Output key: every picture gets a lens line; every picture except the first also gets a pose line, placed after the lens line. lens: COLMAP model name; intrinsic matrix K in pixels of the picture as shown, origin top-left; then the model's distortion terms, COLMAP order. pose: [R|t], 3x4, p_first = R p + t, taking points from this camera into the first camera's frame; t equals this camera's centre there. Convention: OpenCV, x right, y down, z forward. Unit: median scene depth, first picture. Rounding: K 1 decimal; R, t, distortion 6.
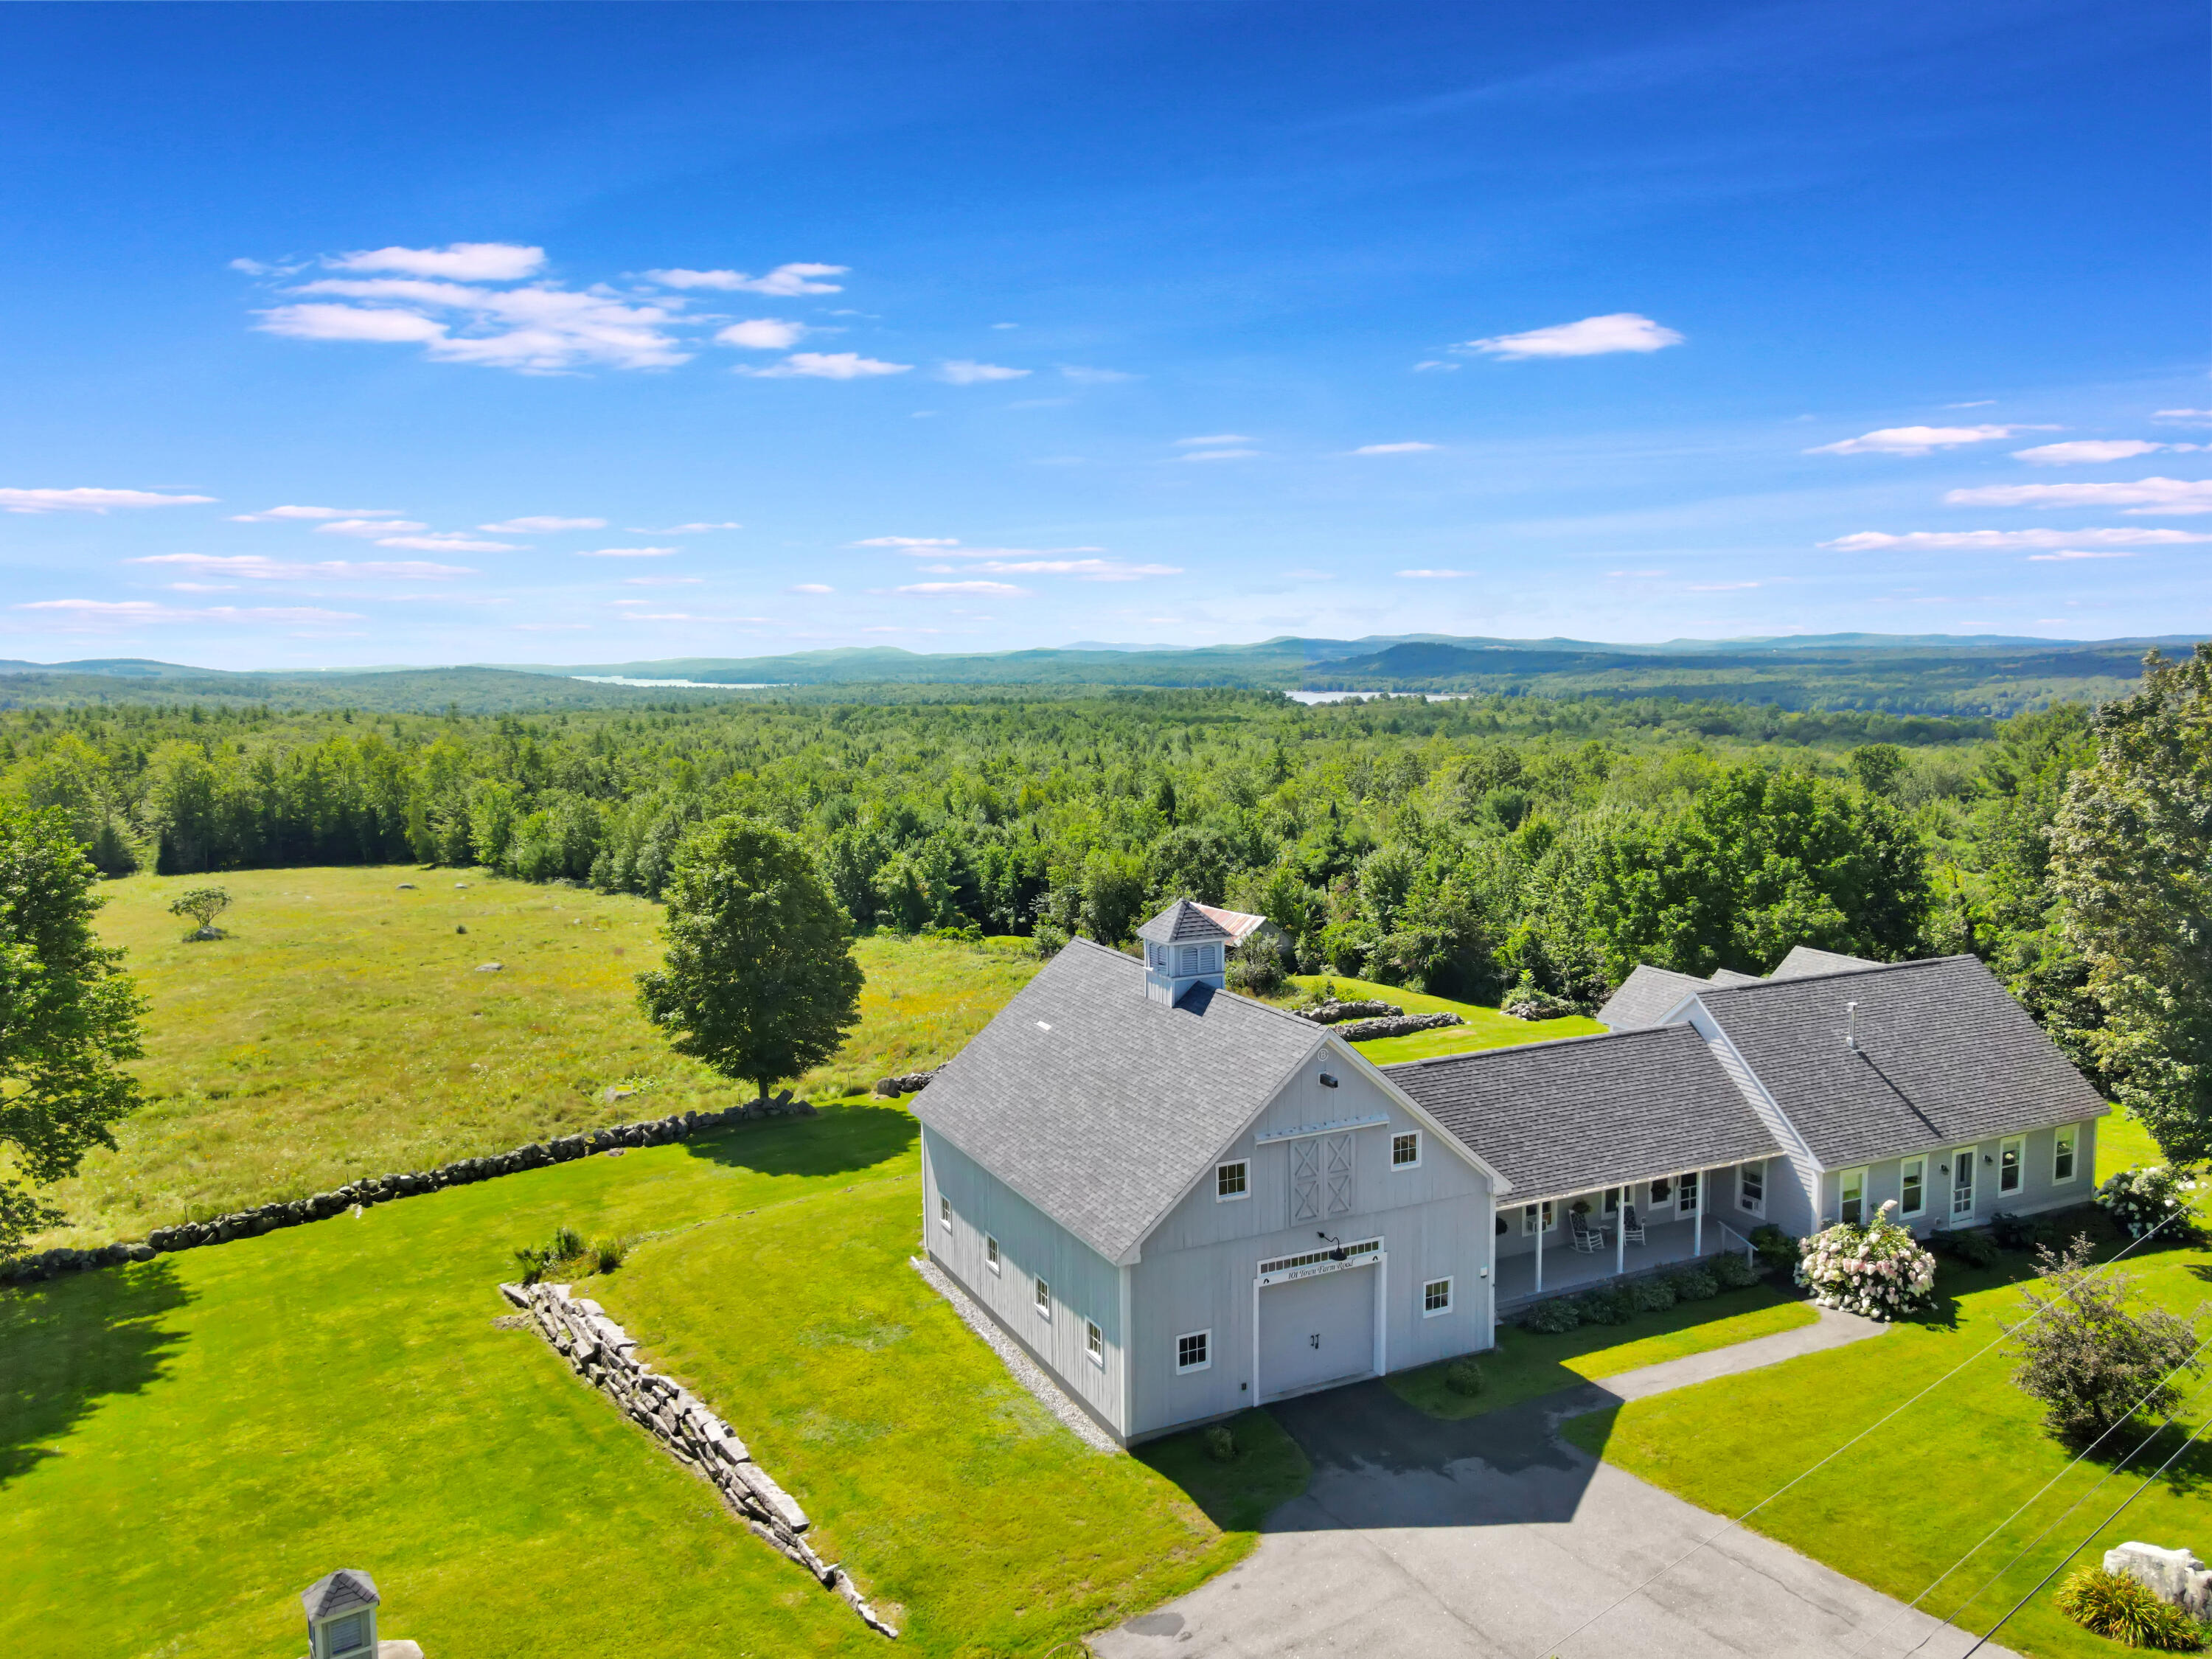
lens RADIAL K [[1530.8, 0, 1106.0], [0, 1530.8, 829.5], [0, 0, 1]] dist [0.042847, 0.002012]
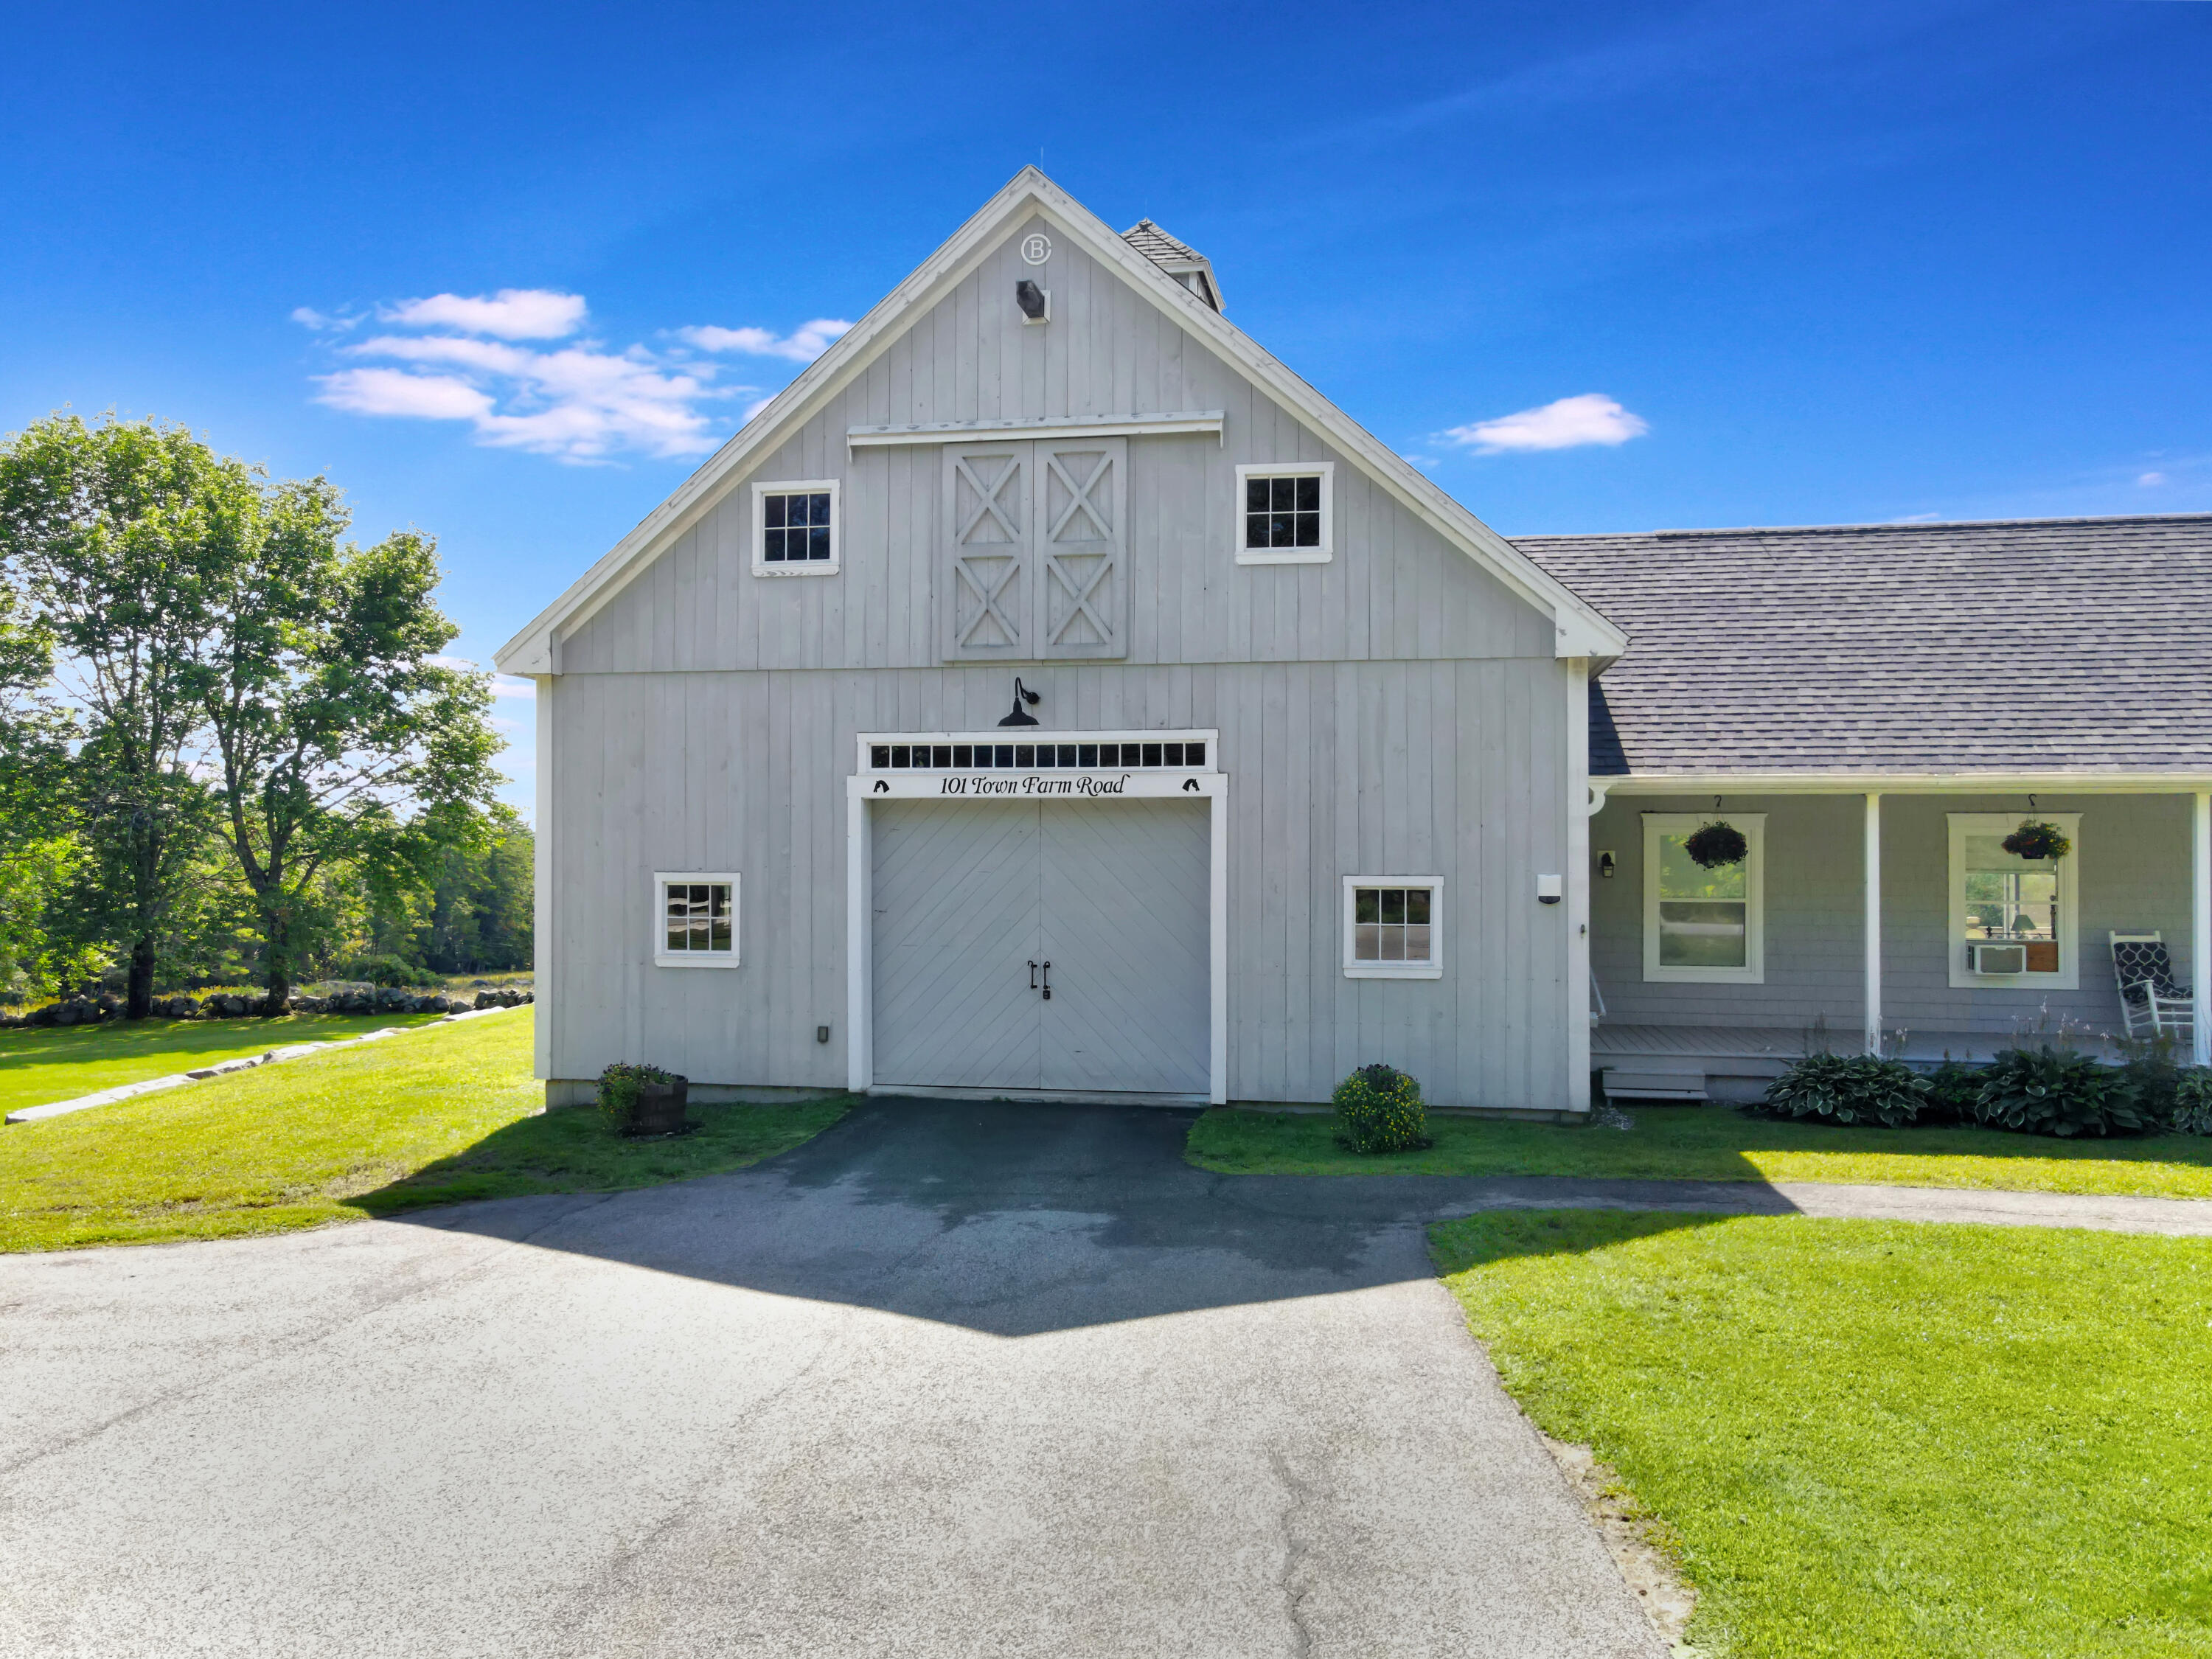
lens RADIAL K [[1530.8, 0, 1106.0], [0, 1530.8, 829.5], [0, 0, 1]] dist [0.042847, 0.002012]
pose [[0.827091, 0.005018, -0.562046, 0.383632], [-0.074055, 0.992216, -0.100118, 0.336571], [0.557168, 0.124429, 0.821024, 0.678630]]
